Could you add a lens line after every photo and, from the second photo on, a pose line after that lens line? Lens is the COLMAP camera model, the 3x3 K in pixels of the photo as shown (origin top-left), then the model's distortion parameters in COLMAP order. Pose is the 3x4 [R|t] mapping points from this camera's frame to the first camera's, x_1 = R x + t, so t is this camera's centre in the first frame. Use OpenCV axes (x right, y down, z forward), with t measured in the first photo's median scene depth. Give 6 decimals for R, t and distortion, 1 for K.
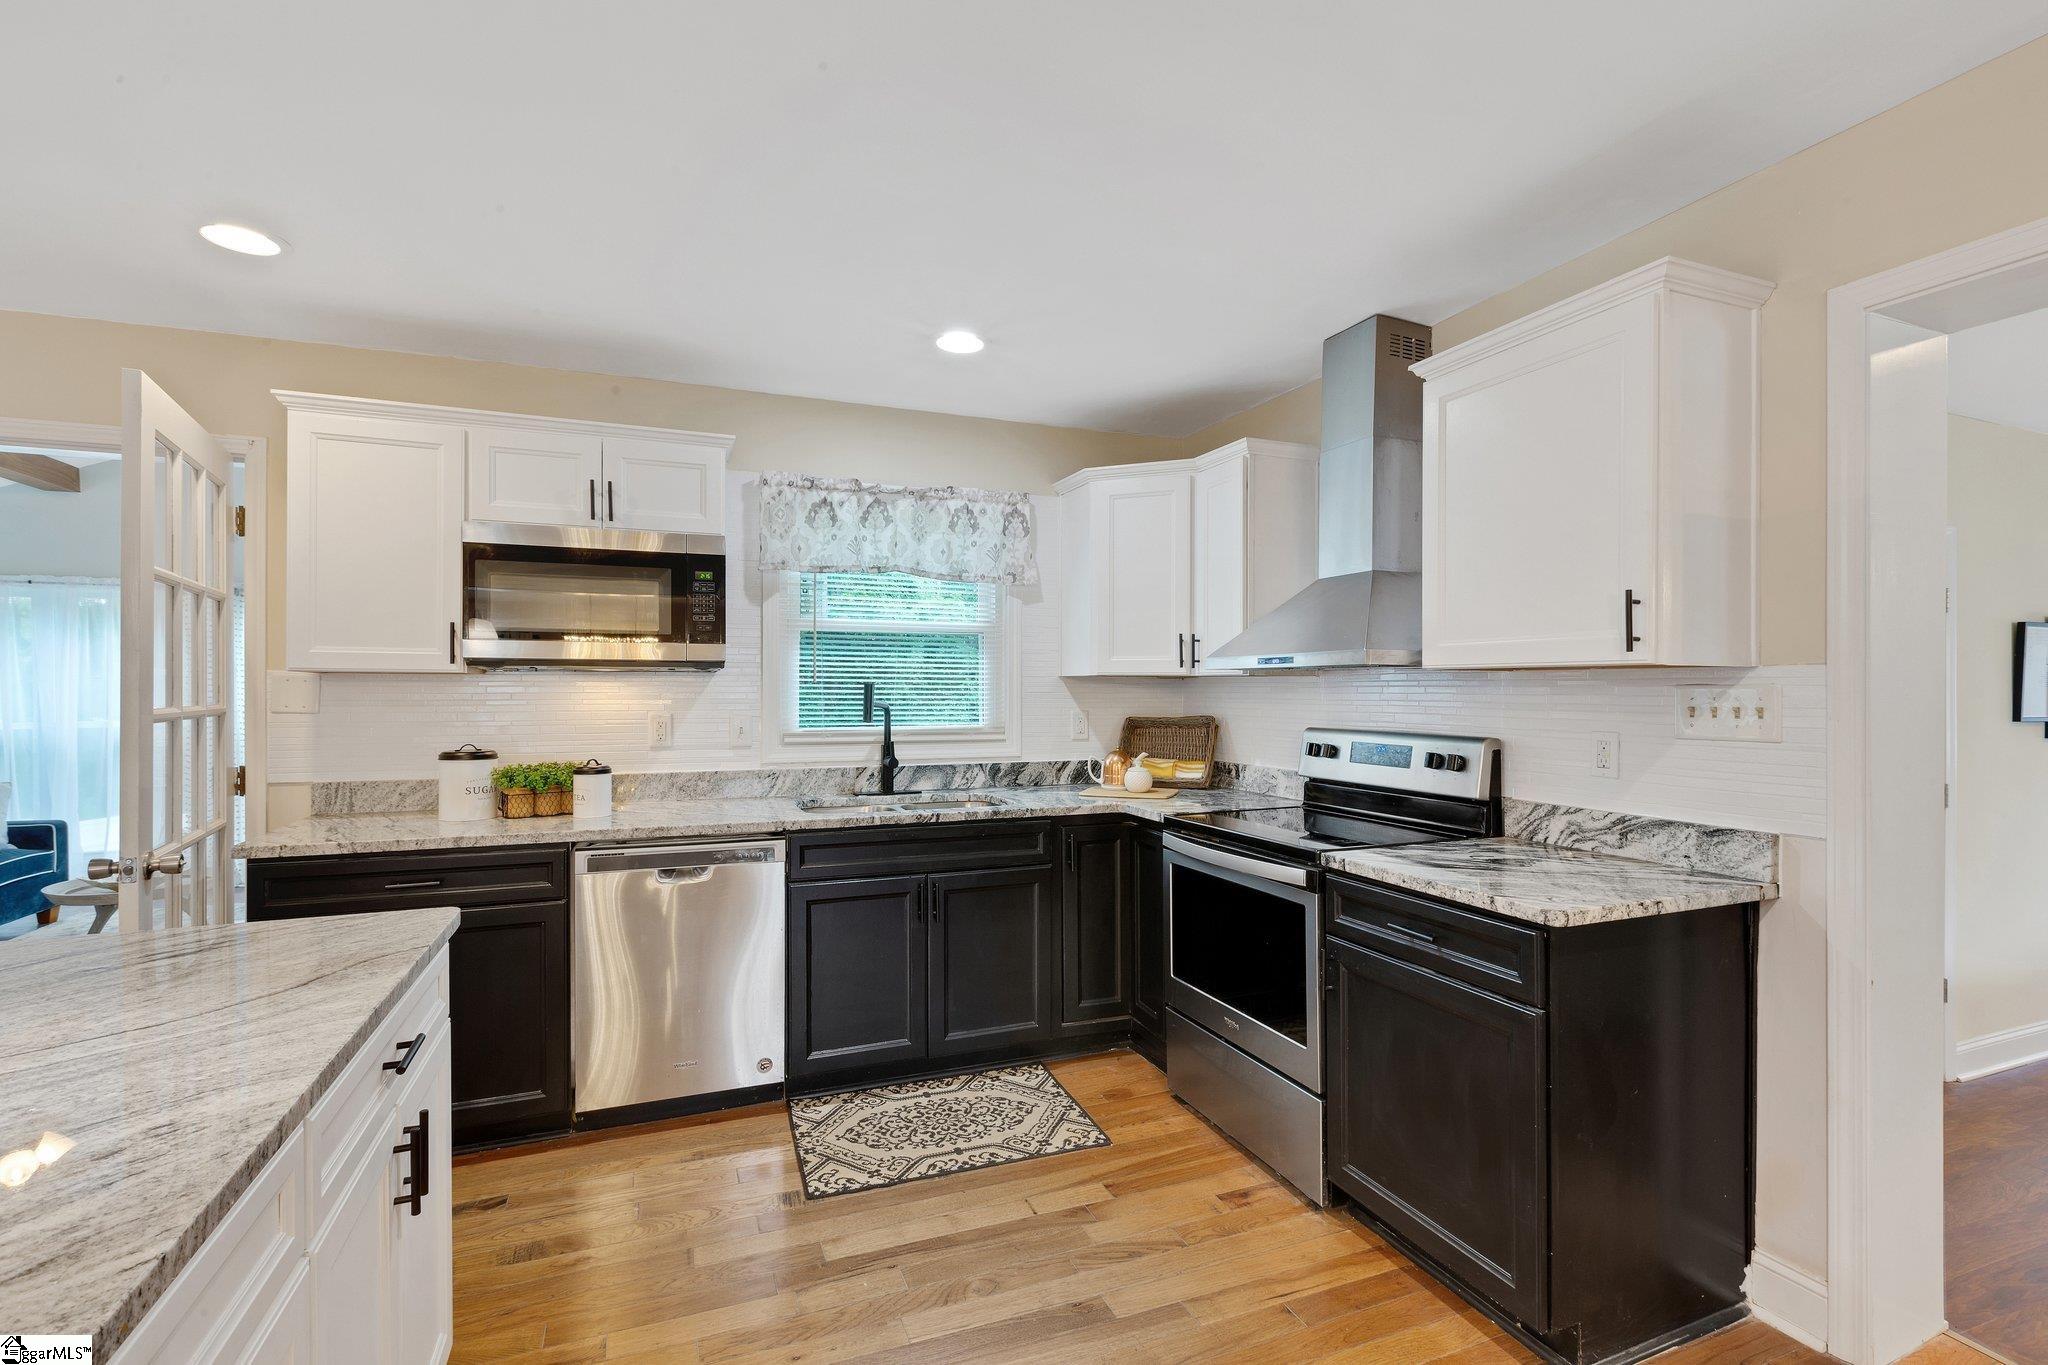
lens RADIAL K [[918.1, 0, 1007.7], [0, 918.1, 690.8], [0, 0, 1]] dist [0.002565, -0.000167]
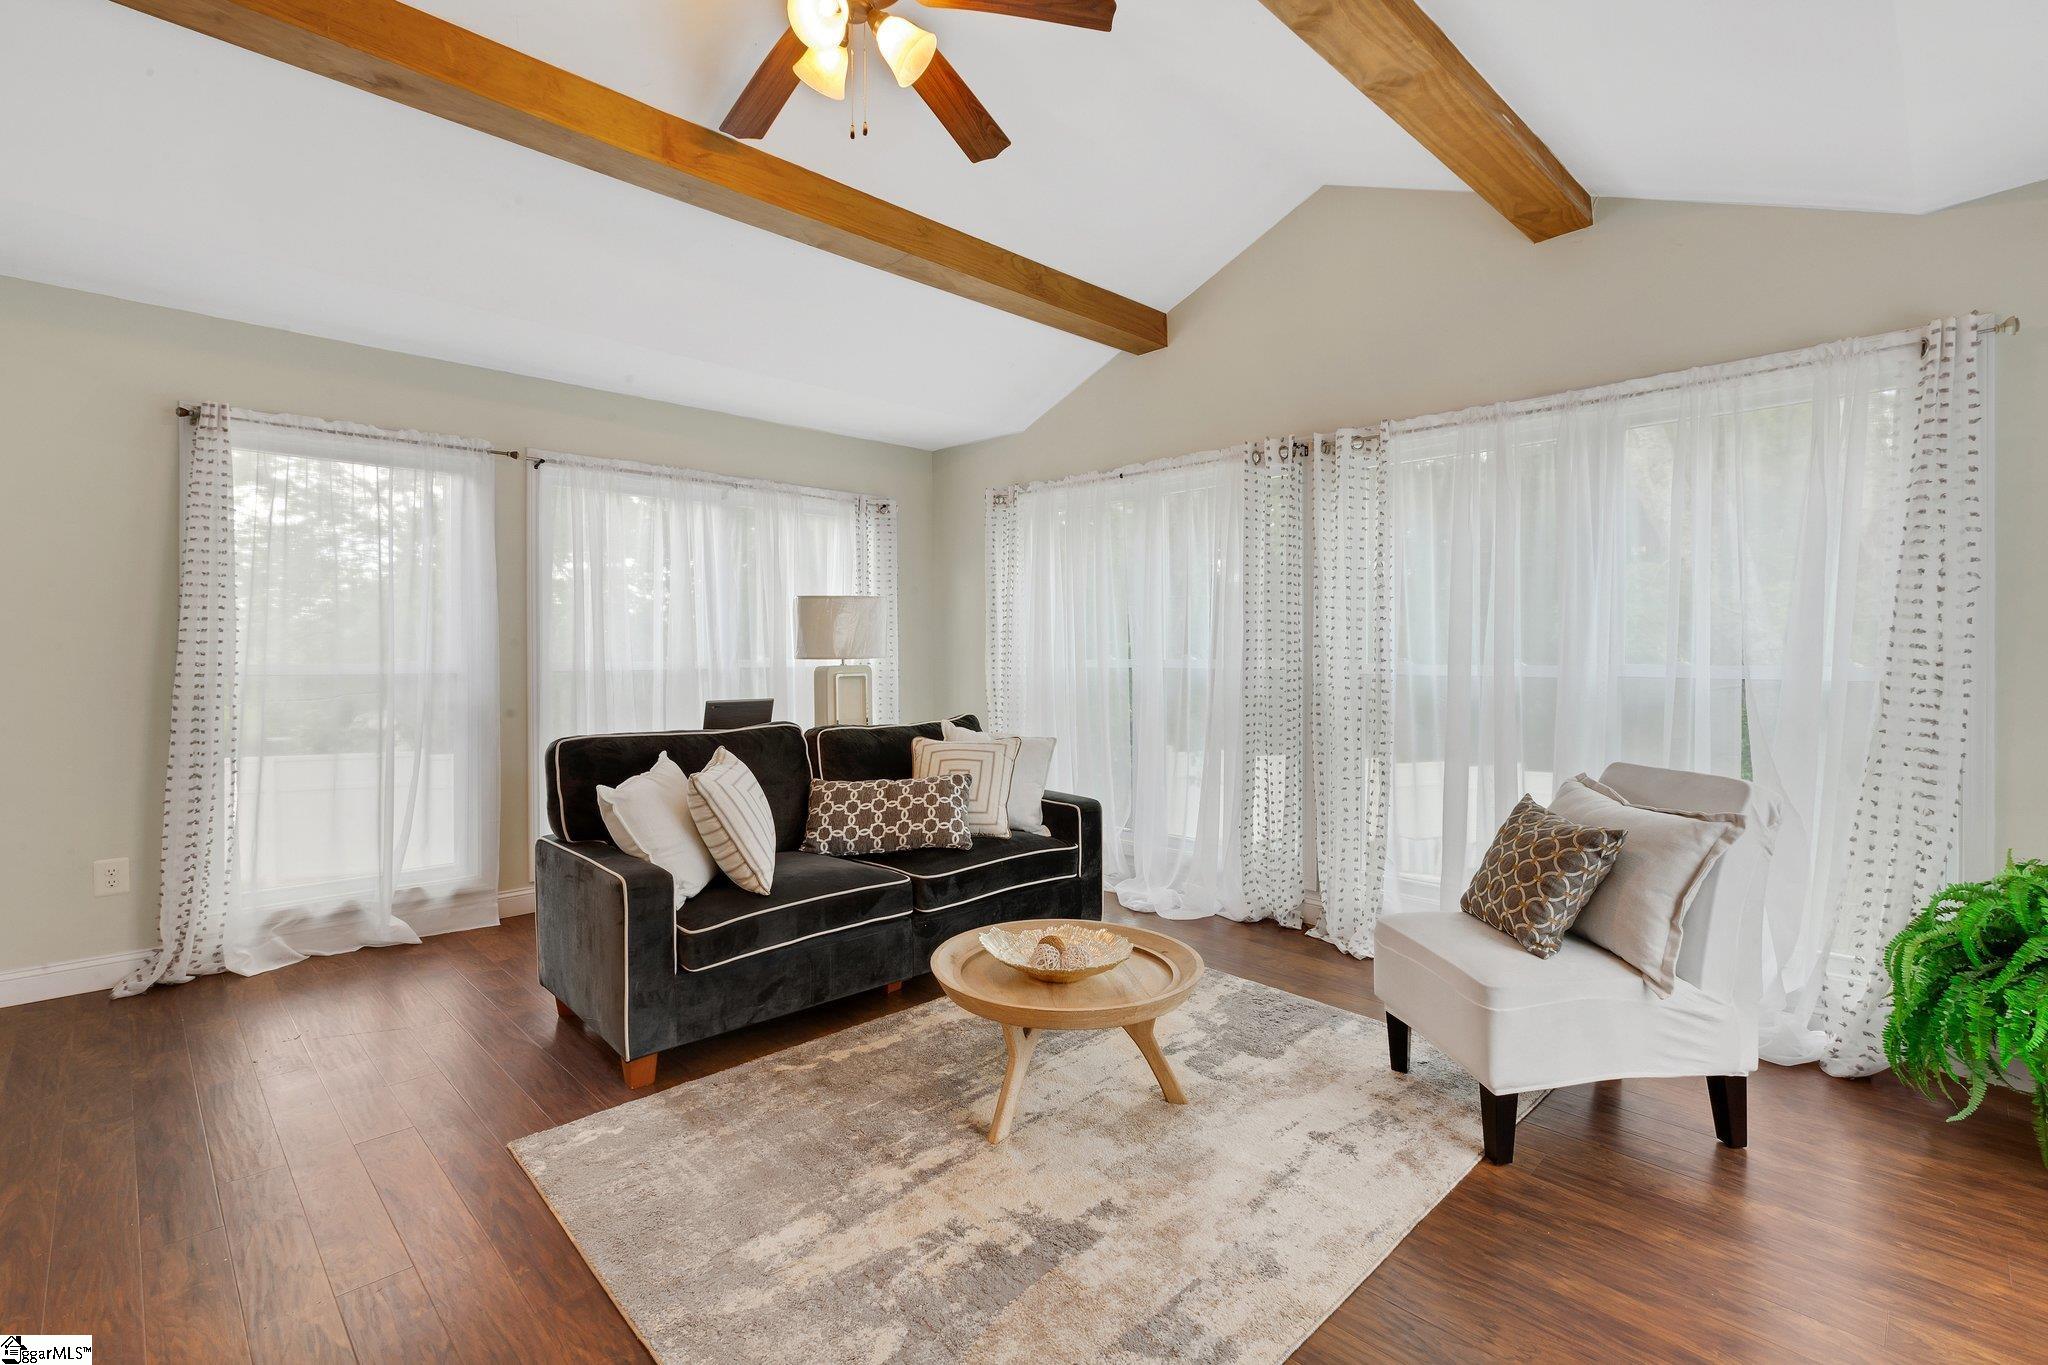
lens RADIAL K [[918.1, 0, 1026.6], [0, 918.1, 676.4], [0, 0, 1]] dist [0.002565, -0.000167]
pose [[0.387135, 0.014195, -0.921914, -0.751920], [-0.001917, 0.999892, 0.014591, 0.070039], [0.922021, -0.003882, 0.387121, 1.224405]]
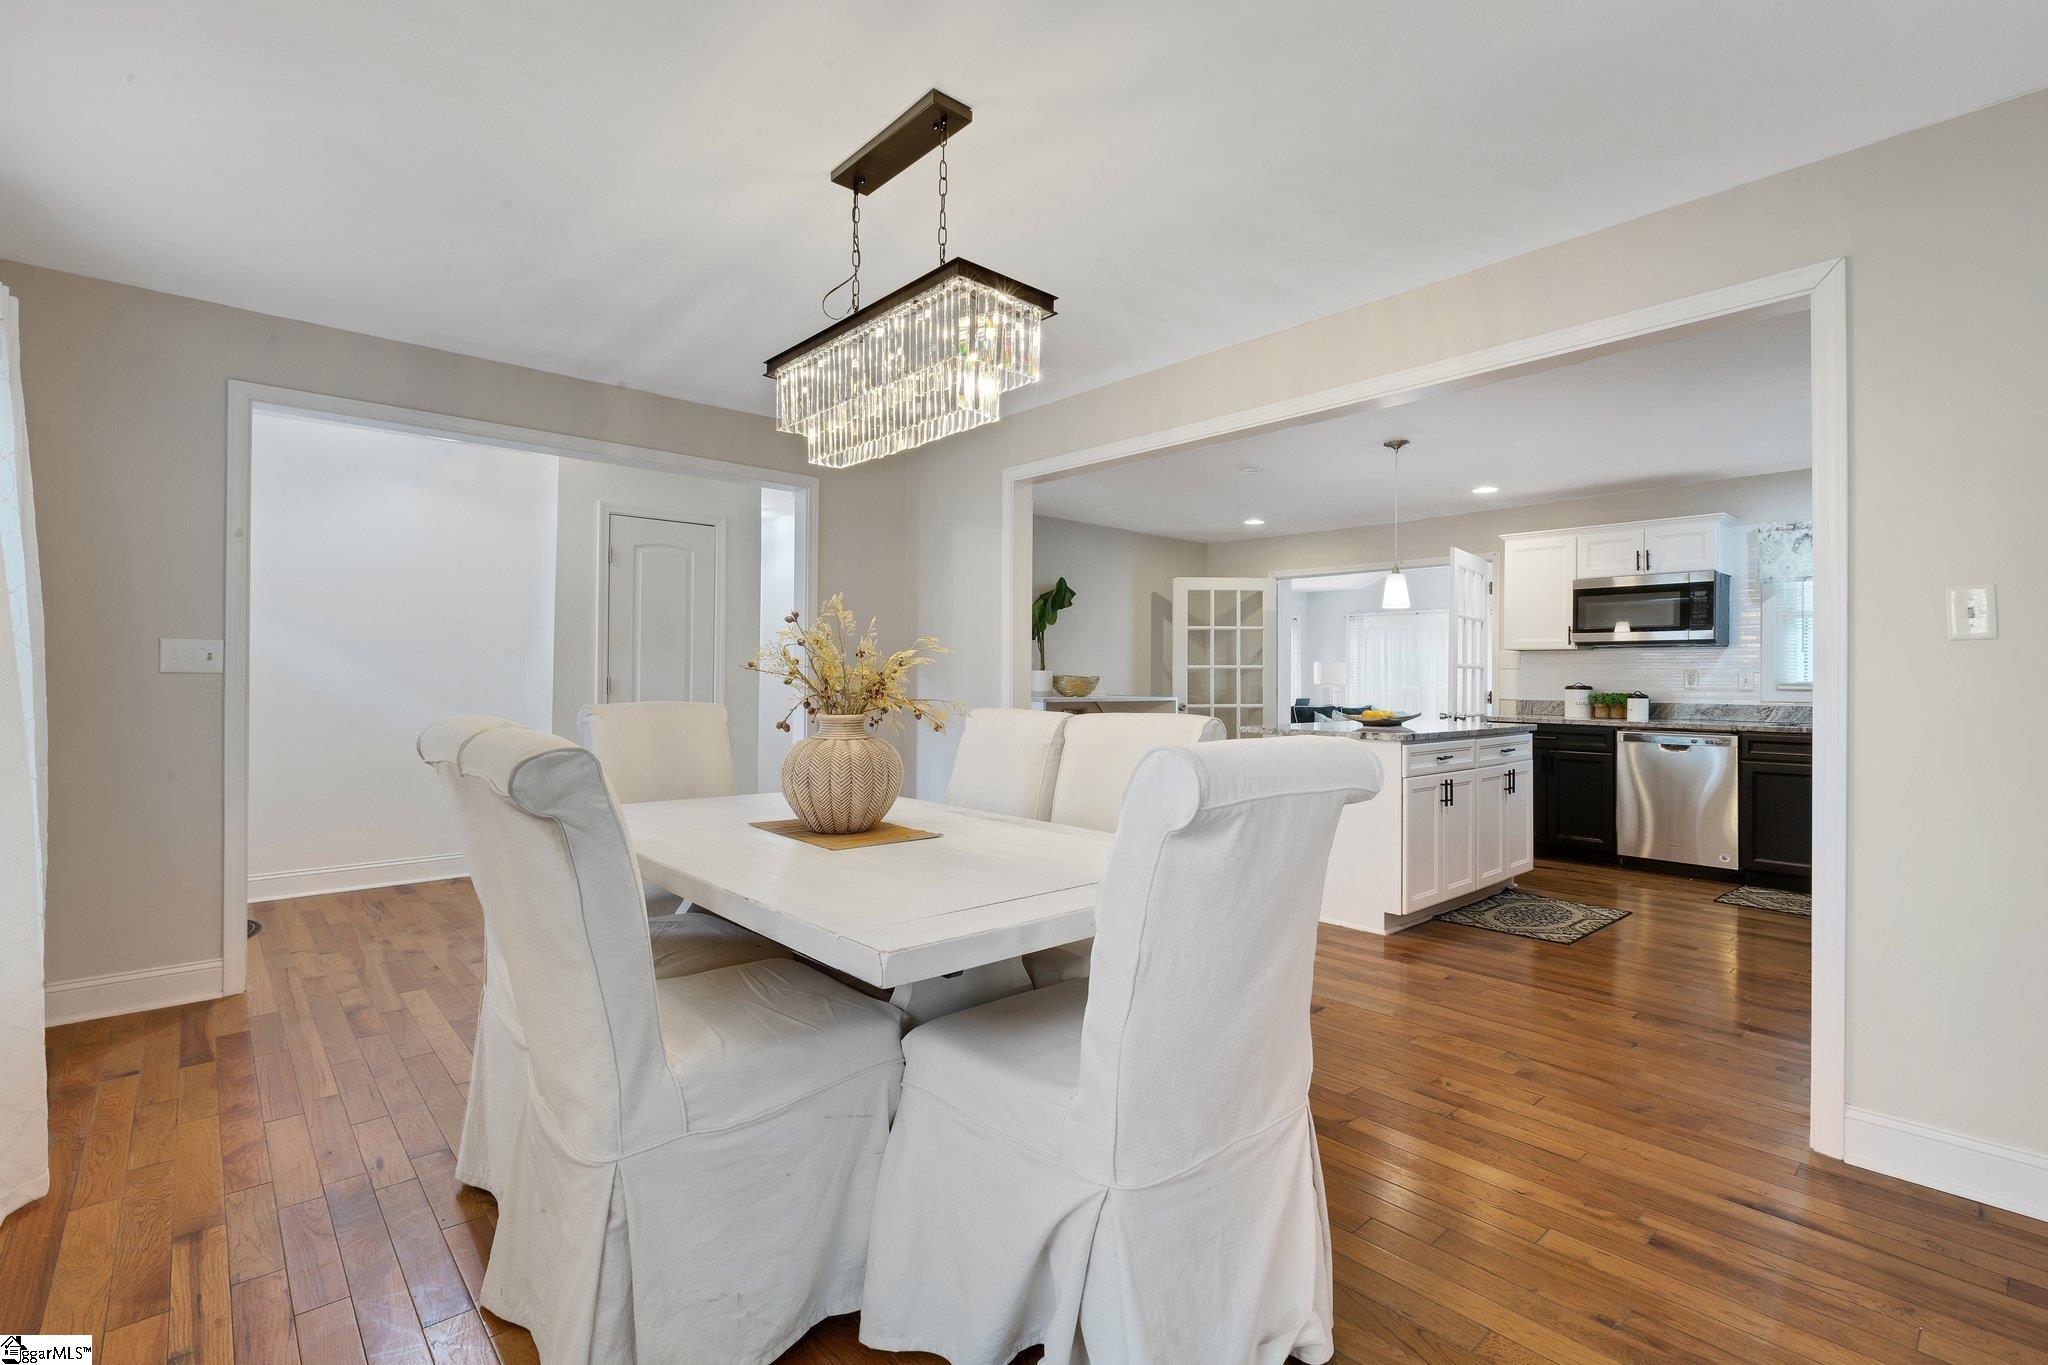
lens RADIAL K [[918.1, 0, 1016.9], [0, 918.1, 671.7], [0, 0, 1]] dist [0.002565, -0.000167]
pose [[0.353185, -0.002770, -0.935549, 0.935786], [-0.010758, 0.999917, -0.007022, 0.061490], [0.935491, 0.012544, 0.353126, -0.960872]]
